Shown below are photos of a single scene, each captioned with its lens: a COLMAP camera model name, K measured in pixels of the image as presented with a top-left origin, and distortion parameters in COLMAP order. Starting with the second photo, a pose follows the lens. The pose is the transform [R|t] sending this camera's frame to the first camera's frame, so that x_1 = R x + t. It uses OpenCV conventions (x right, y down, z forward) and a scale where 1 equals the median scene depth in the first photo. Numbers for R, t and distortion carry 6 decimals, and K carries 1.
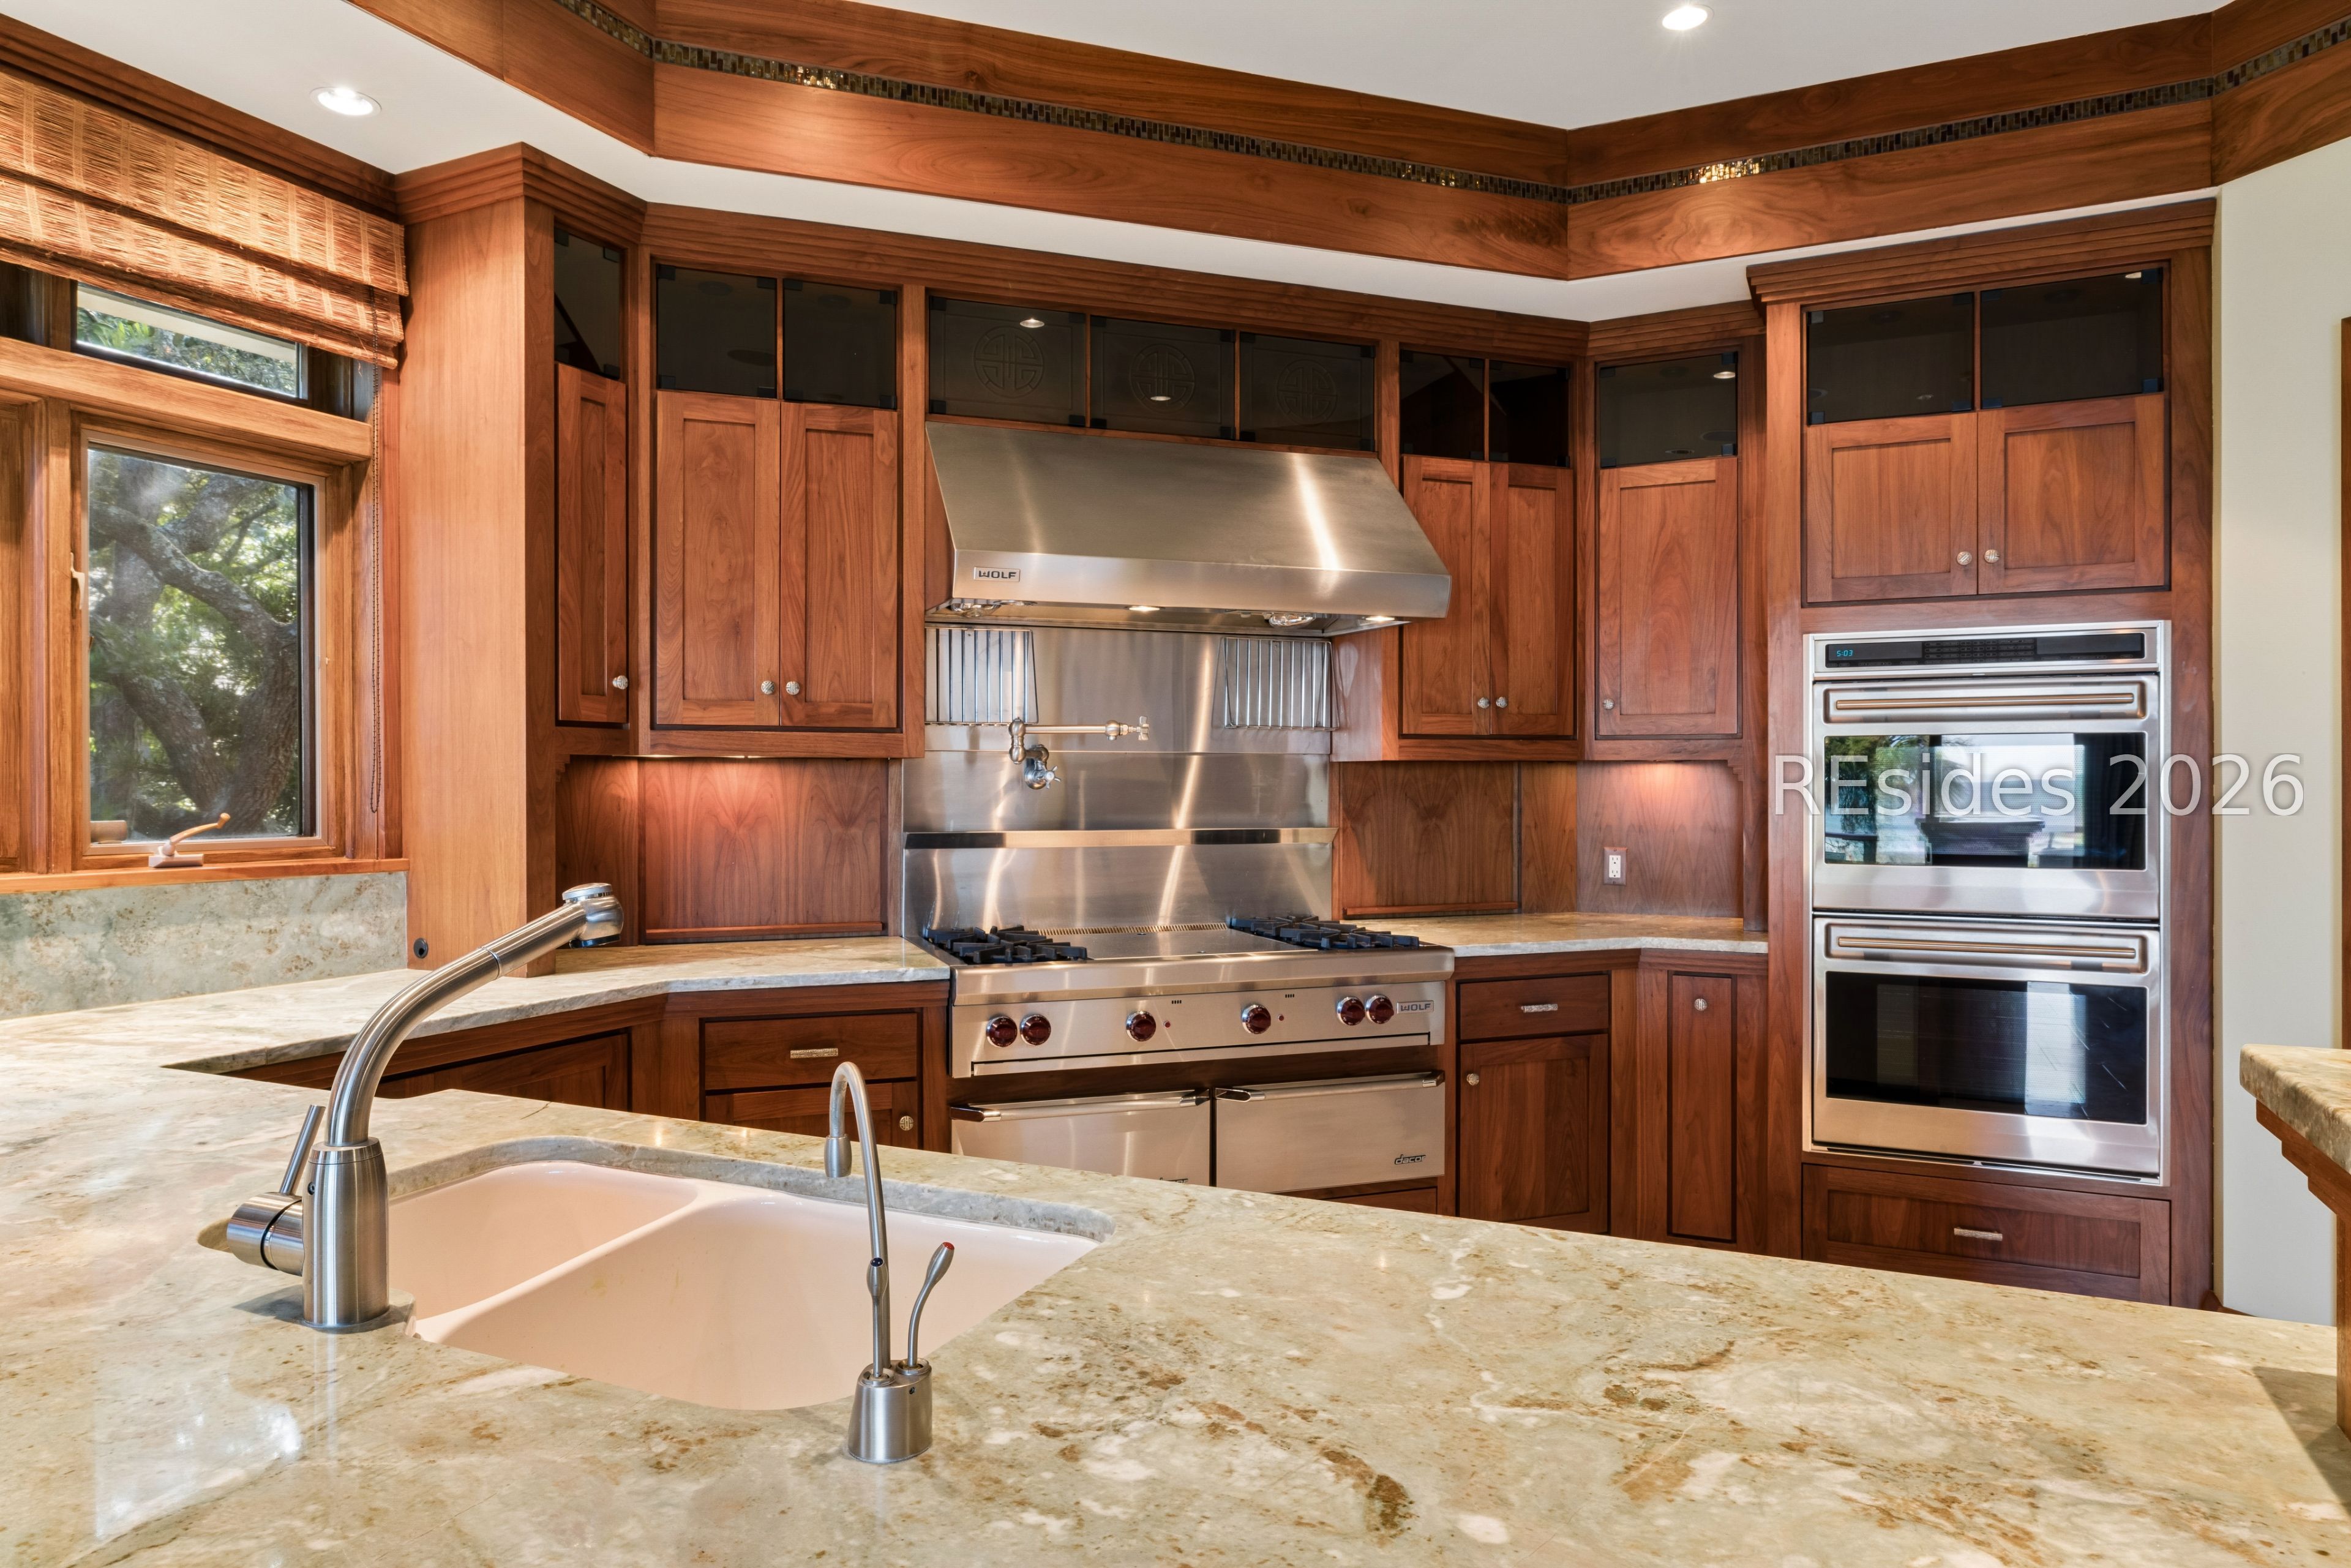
lens RADIAL K [[1467.7, 0, 1165.7], [0, 1467.7, 778.8], [0, 0, 1]] dist [-0.002263, 0.000139]
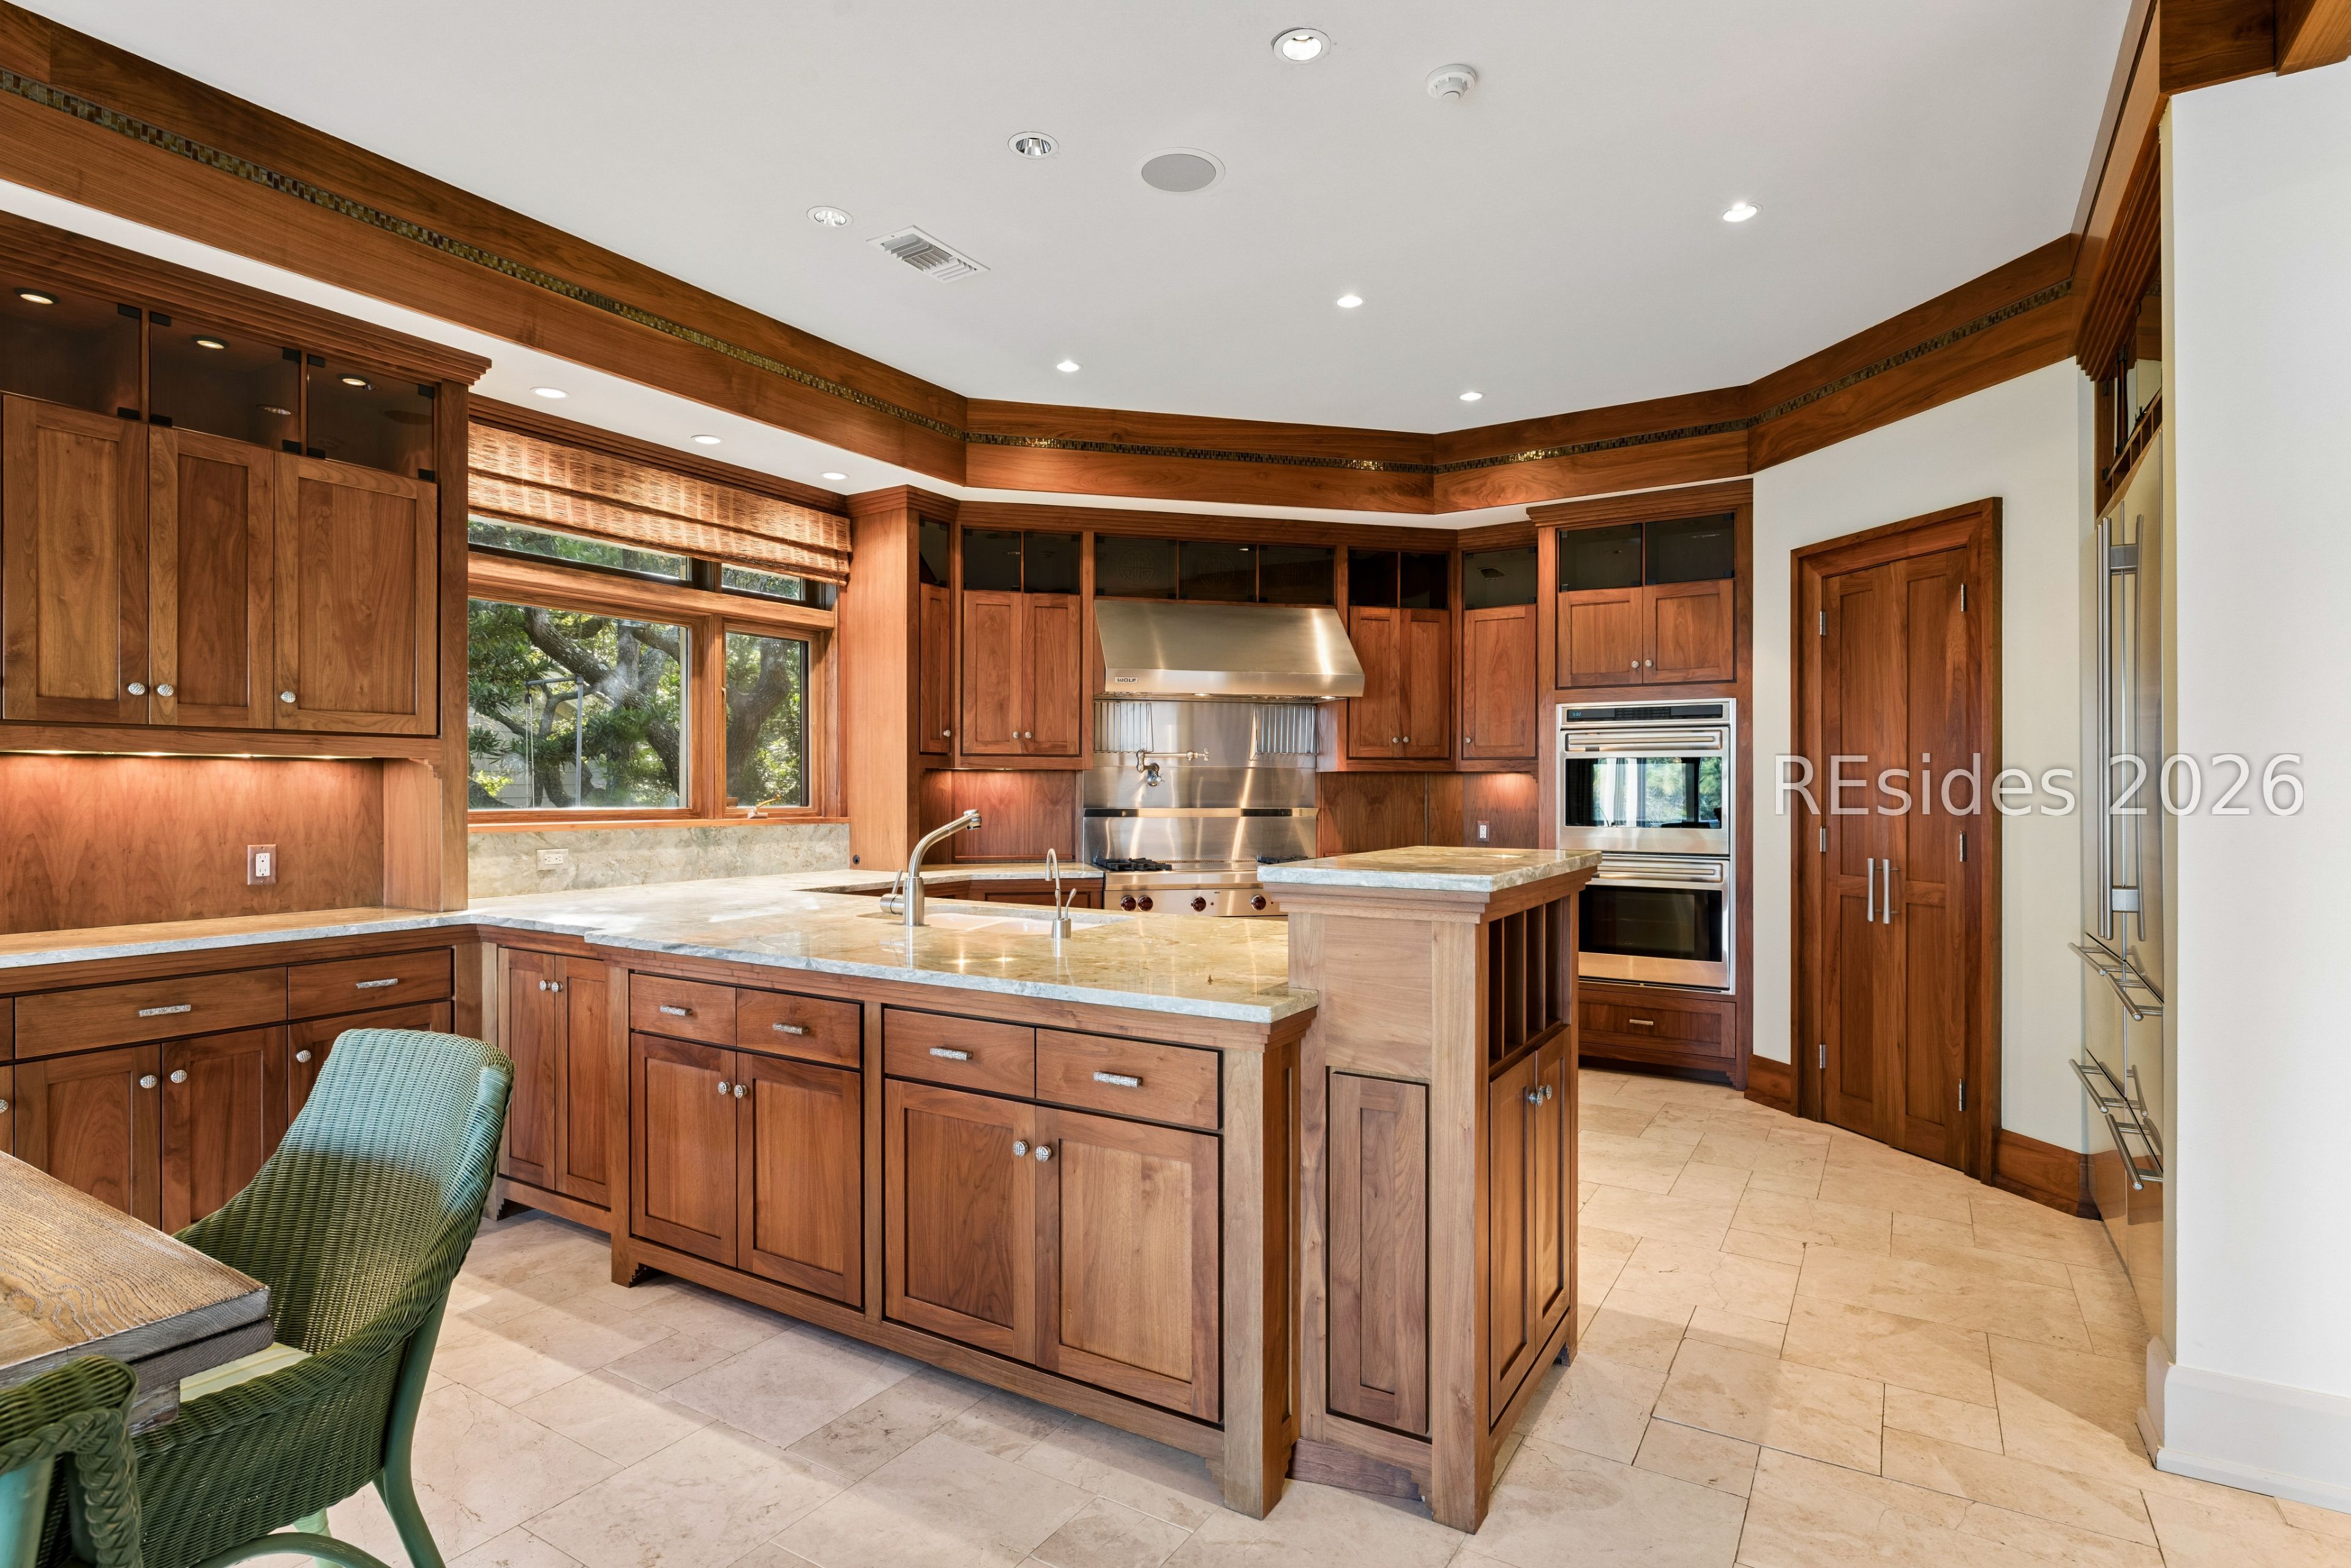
lens RADIAL K [[1181.9, 0, 1181.6], [0, 1181.9, 785.8], [0, 0, 1]] dist [0.000477, 0.000002]
pose [[0.993909, 0.002218, -0.110184, 0.134663], [-0.002297, 0.999997, -0.000592, 0.008414], [0.110182, 0.000841, 0.993911, -0.592349]]
